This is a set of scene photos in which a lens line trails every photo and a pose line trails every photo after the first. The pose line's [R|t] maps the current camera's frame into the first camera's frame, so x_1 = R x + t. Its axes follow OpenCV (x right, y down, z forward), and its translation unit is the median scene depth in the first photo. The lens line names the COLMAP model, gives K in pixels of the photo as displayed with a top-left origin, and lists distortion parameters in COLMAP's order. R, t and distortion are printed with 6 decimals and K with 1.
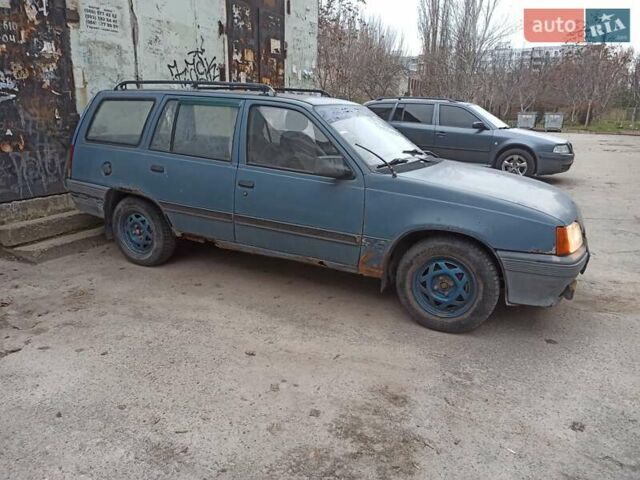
lens RADIAL K [[481.9, 0, 320.0], [0, 481.9, 240.0], [0, 0, 1]] dist [0.046226, -0.020830]
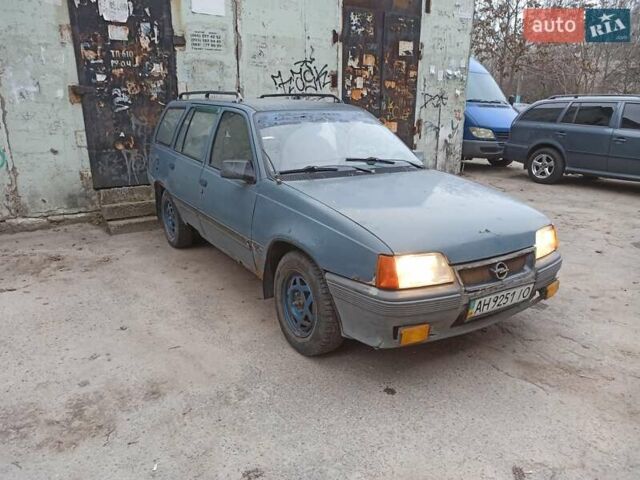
lens RADIAL K [[481.9, 0, 320.0], [0, 481.9, 240.0], [0, 0, 1]] dist [0.046226, -0.020830]
pose [[0.857227, 0.119458, -0.500892, 0.456457], [-0.121889, 0.992148, 0.028017, -0.034887], [0.500306, 0.037037, 0.865056, 0.126404]]
